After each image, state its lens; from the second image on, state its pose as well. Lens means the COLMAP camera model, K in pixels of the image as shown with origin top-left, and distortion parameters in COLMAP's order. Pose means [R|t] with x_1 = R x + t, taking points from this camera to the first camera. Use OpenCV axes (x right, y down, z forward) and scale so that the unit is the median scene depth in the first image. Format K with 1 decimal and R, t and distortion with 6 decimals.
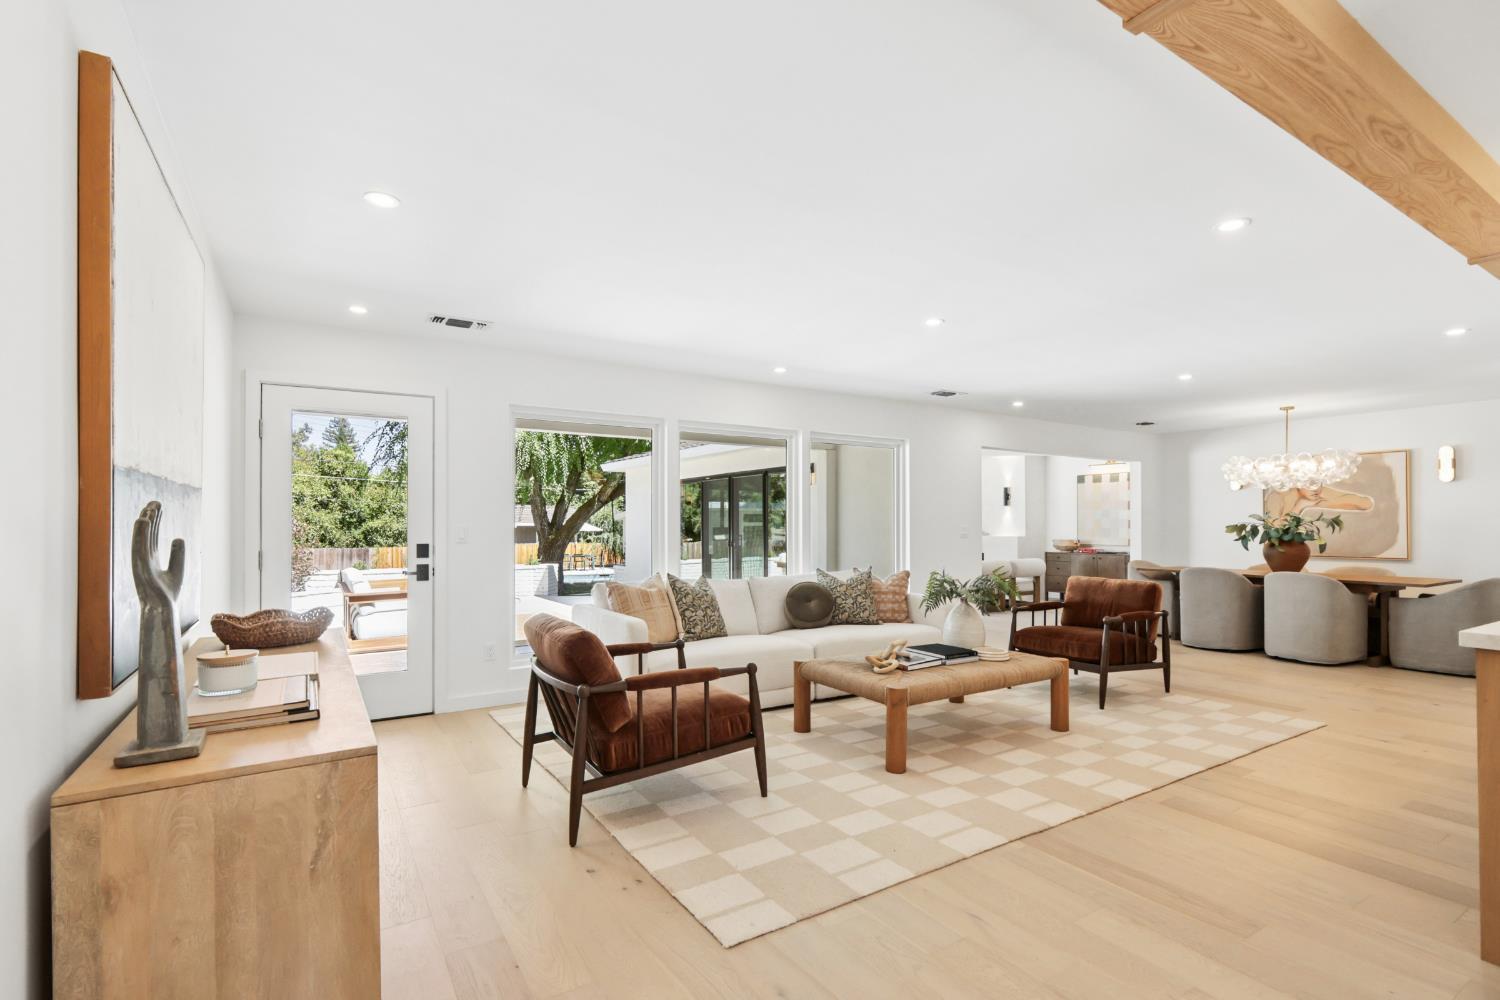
lens RADIAL K [[702.9, 0, 749.9], [0, 702.9, 515.7], [0, 0, 1]] dist [-0.008039, 0.000423]
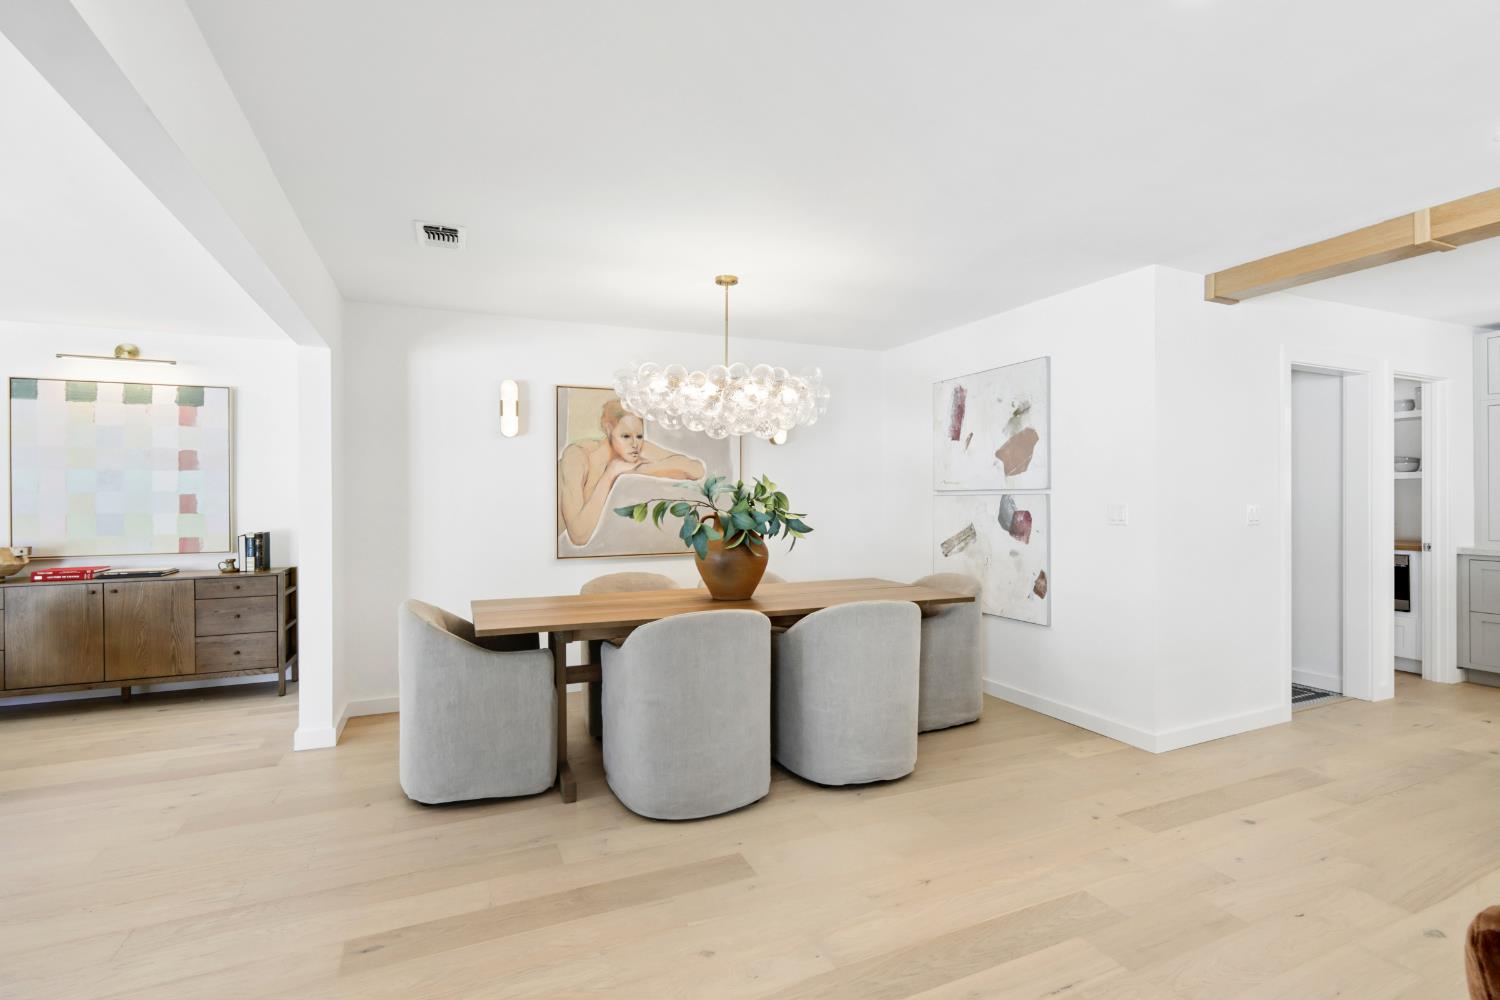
lens RADIAL K [[697.6, 0, 750.0], [0, 697.6, 500.0], [0, 0, 1]] dist [-0.009271, 0.000493]
pose [[0.144719, -0.002885, 0.989469, 0.271223], [-0.007946, 0.999960, 0.004077, 0.008462], [-0.989441, -0.008452, 0.144691, 0.960832]]
